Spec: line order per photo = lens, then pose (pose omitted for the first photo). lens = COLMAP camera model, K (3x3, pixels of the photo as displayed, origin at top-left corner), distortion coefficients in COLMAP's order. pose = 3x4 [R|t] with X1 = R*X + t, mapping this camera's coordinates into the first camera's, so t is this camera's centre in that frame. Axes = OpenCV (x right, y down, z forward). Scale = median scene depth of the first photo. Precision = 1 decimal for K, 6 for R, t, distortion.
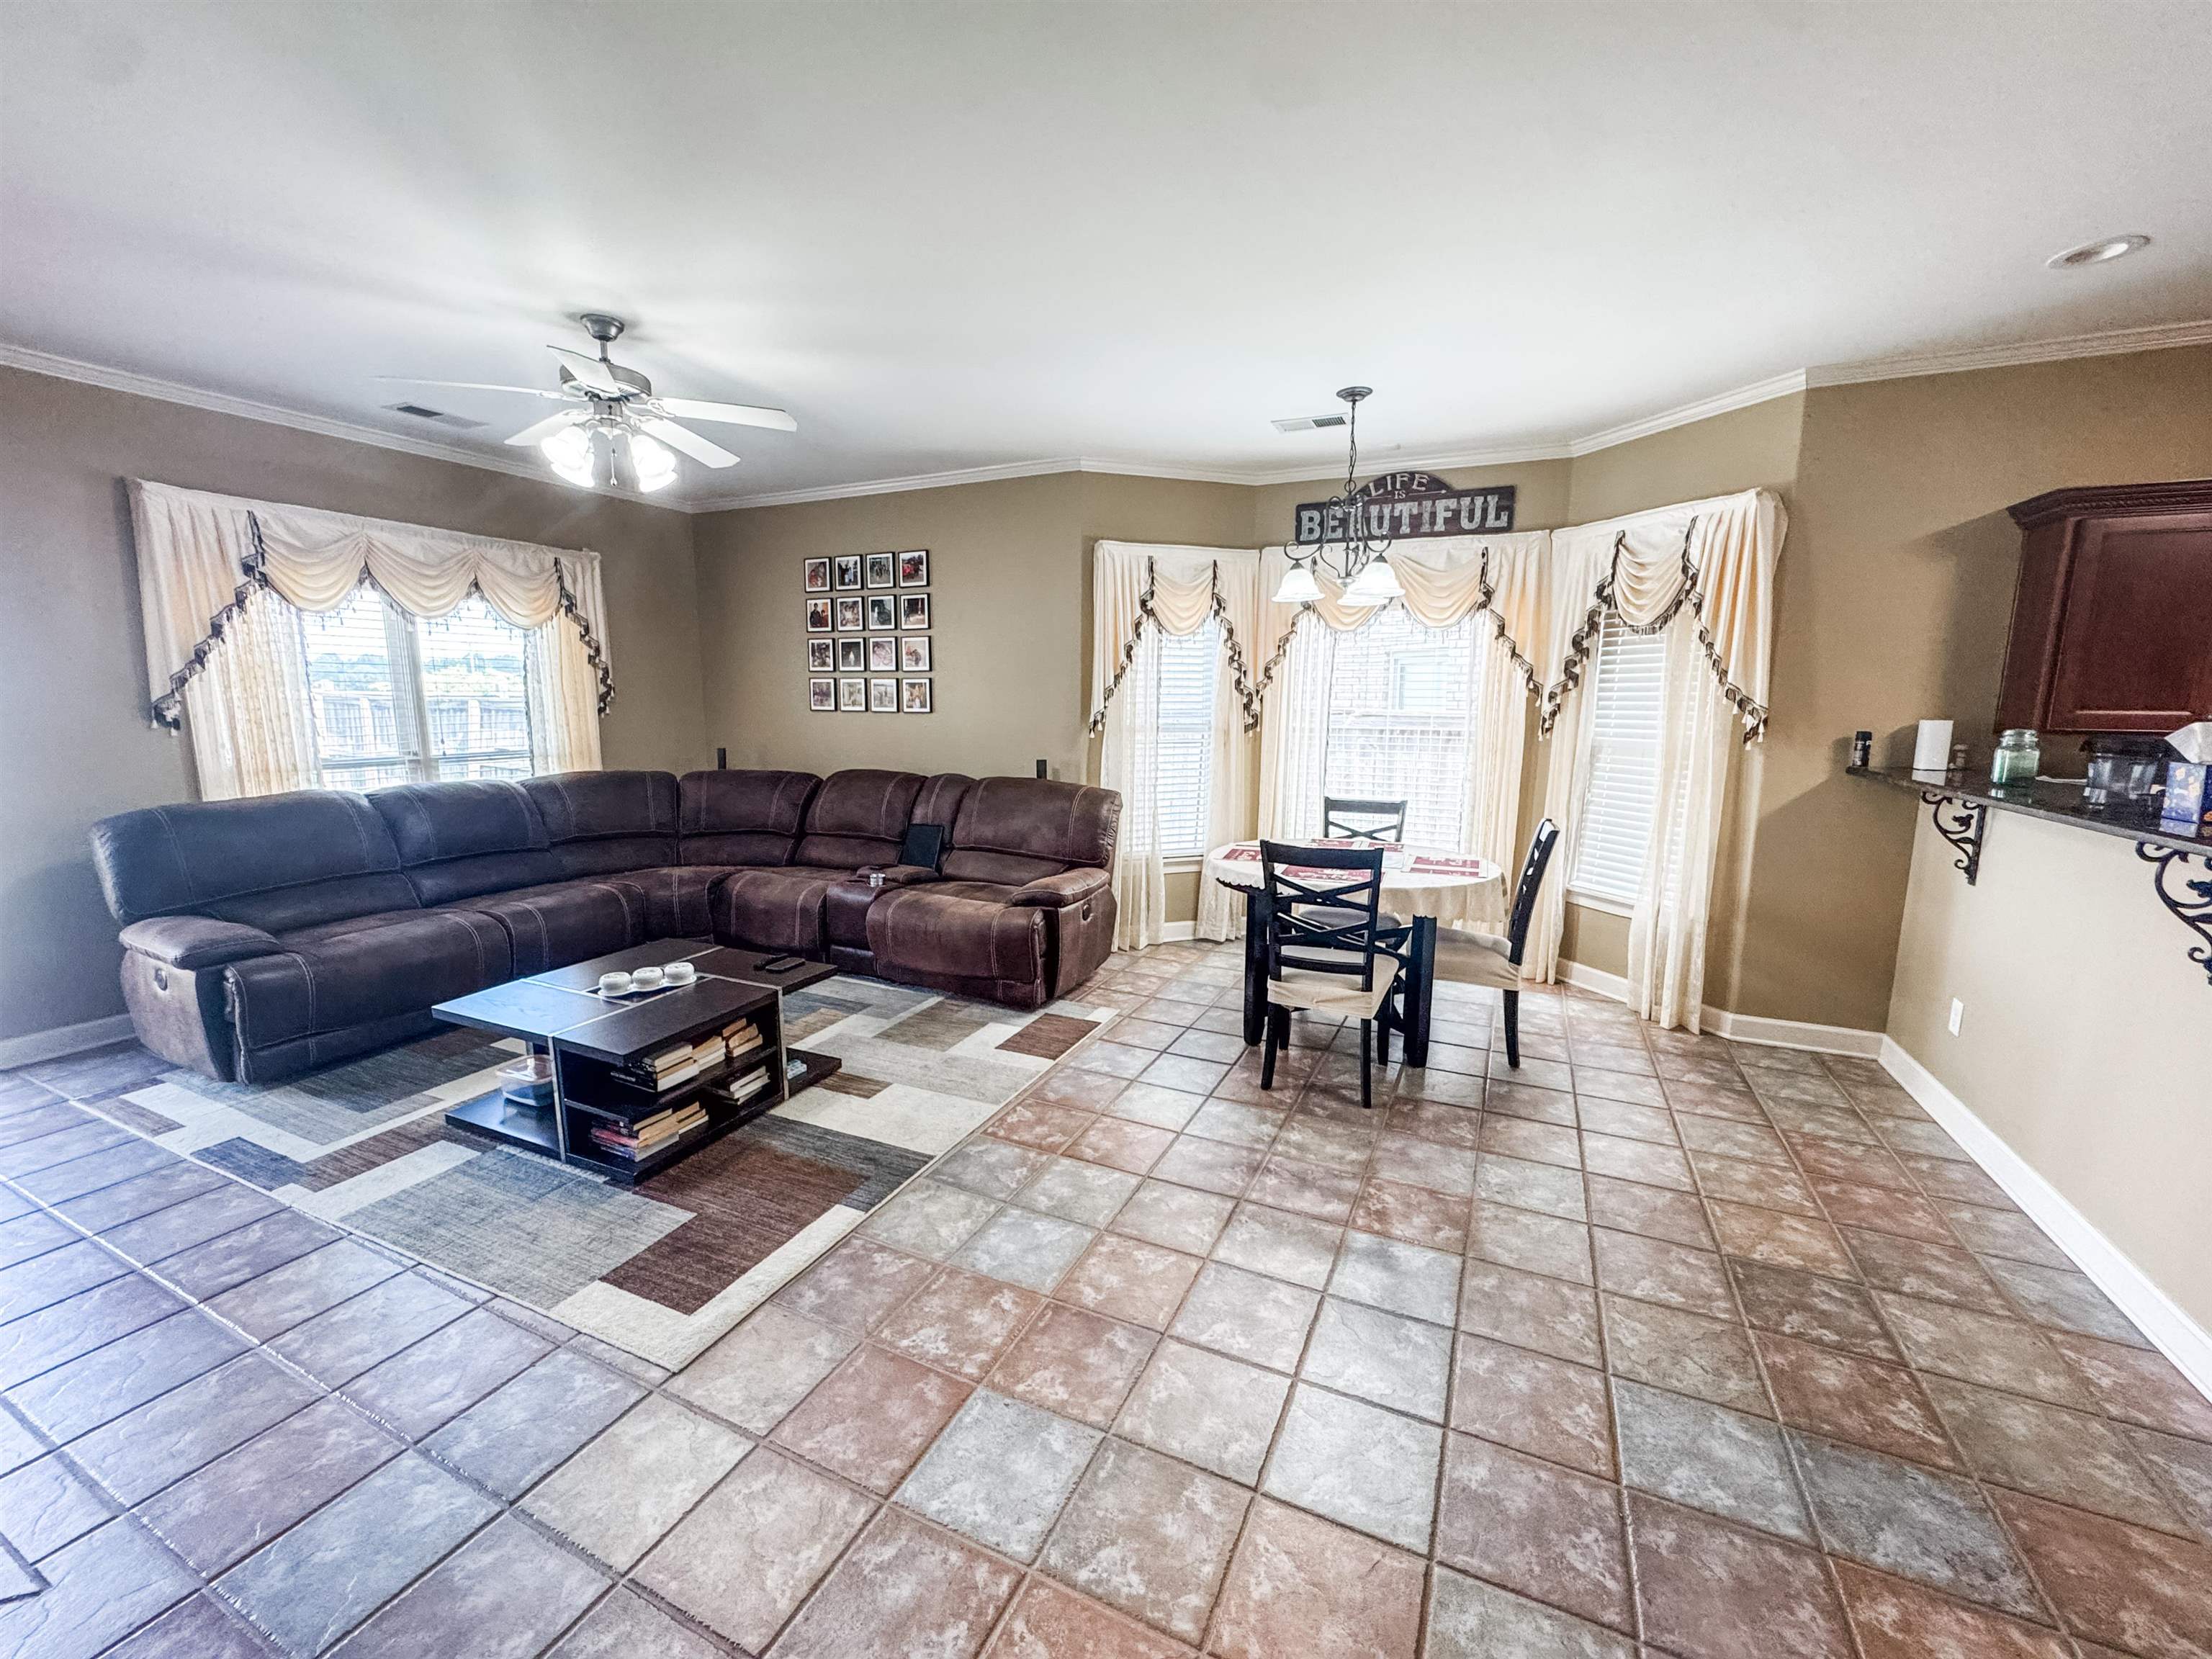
lens RADIAL K [[890.3, 0, 1103.0], [0, 890.3, 831.7], [0, 0, 1]] dist [0.000068, 0.000274]
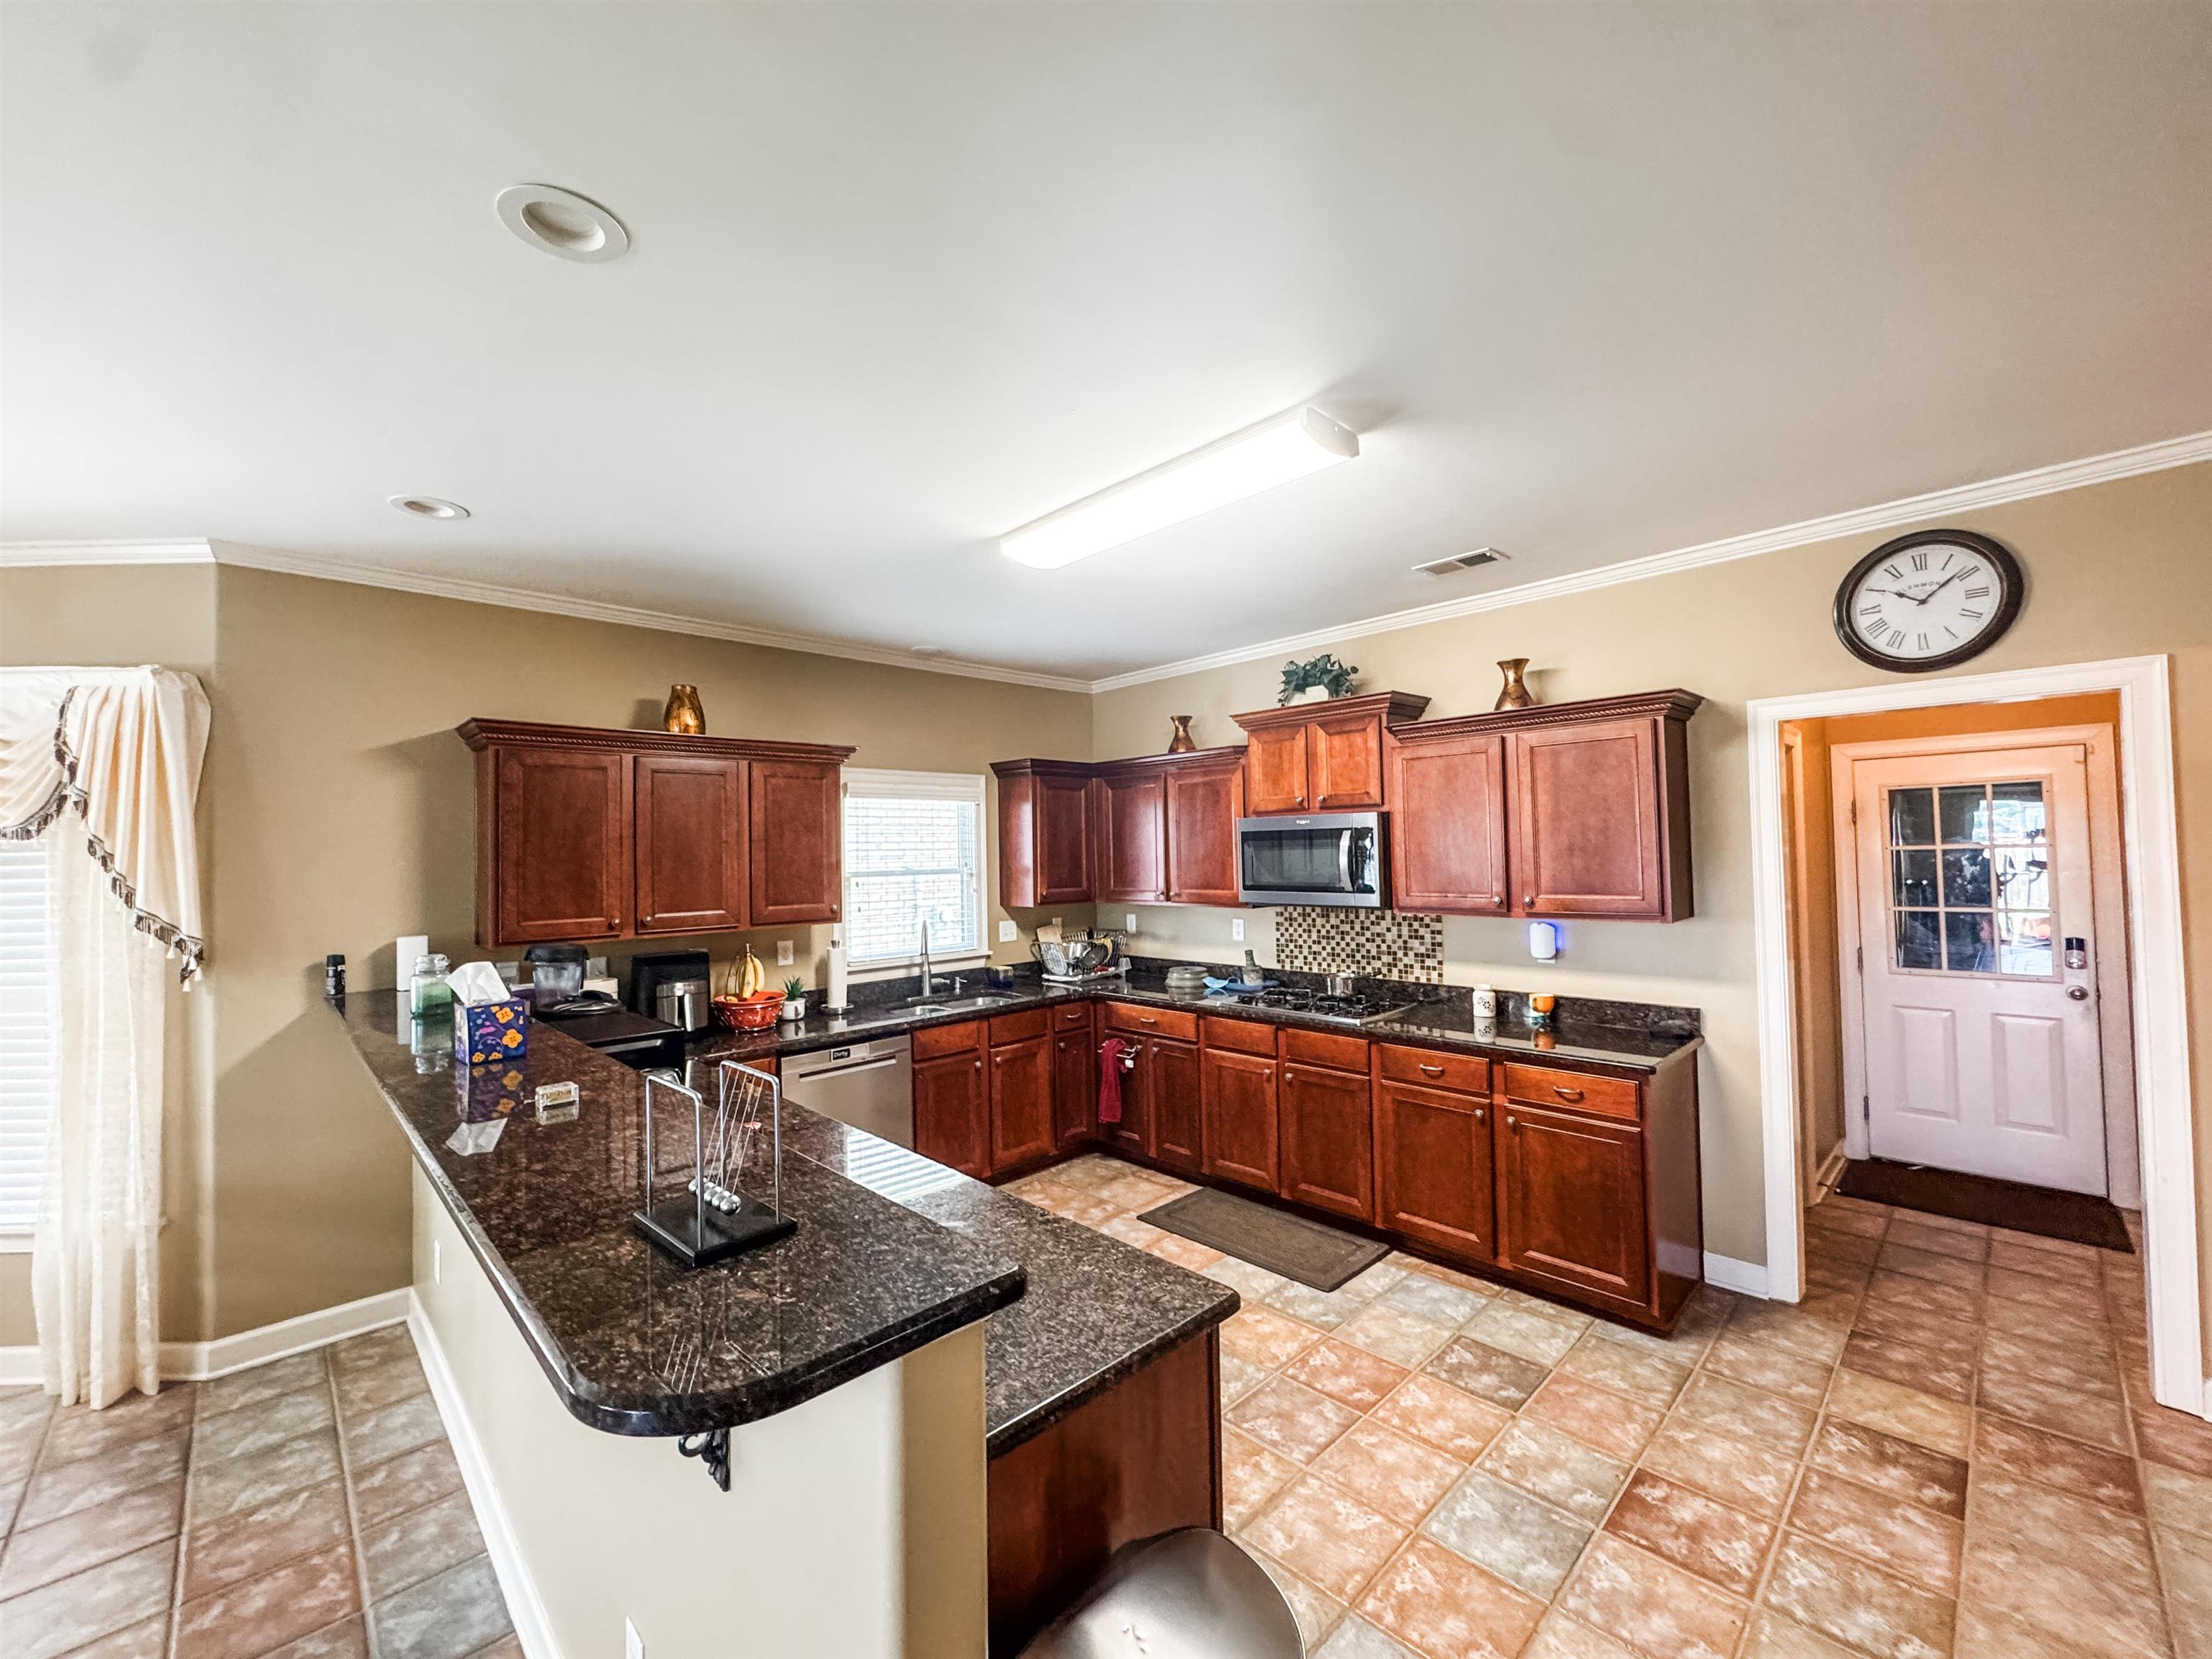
lens RADIAL K [[890.3, 0, 1114.3], [0, 890.3, 827.7], [0, 0, 1]] dist [0.000068, 0.000274]
pose [[0.348225, 0.015295, 0.937286, 0.275703], [0.162985, 0.983650, -0.076604, -0.040459], [-0.923133, 0.179439, 0.340039, -0.032331]]
